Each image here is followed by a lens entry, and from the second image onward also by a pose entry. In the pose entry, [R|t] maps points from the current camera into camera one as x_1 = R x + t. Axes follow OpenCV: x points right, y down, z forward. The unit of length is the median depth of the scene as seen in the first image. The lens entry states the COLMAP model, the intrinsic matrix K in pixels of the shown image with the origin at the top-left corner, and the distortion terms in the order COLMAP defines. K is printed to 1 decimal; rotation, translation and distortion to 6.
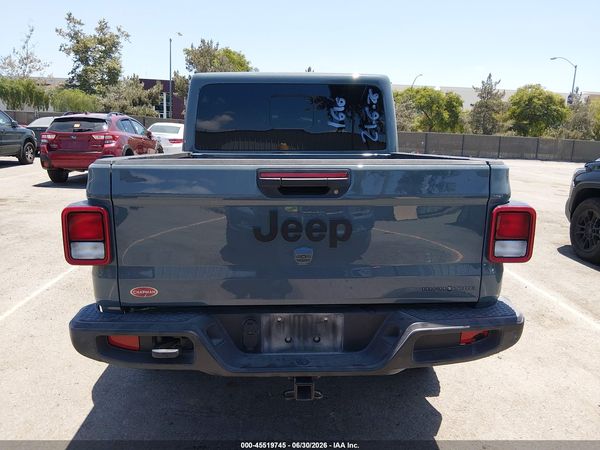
lens RADIAL K [[457.6, 0, 300.0], [0, 457.6, 225.0], [0, 0, 1]] dist [0.074942, -0.135021]
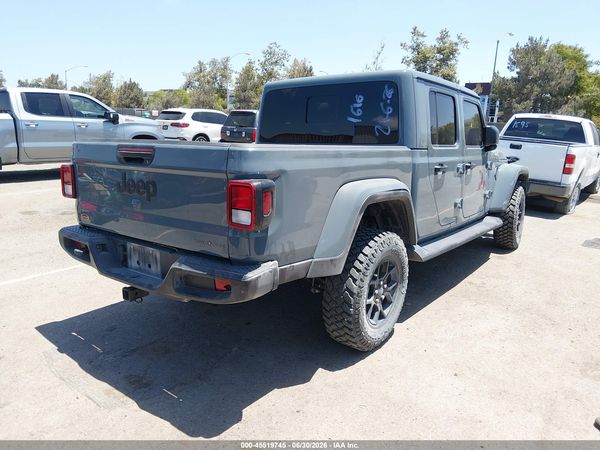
lens RADIAL K [[450.2, 0, 301.4], [0, 450.2, 224.4], [0, 0, 1]] dist [0.086921, -0.130152]
pose [[0.770555, 0.124336, -0.625129, 0.681066], [-0.129027, 0.990911, 0.038046, 0.002781], [0.624177, 0.051342, 0.779594, 0.097041]]
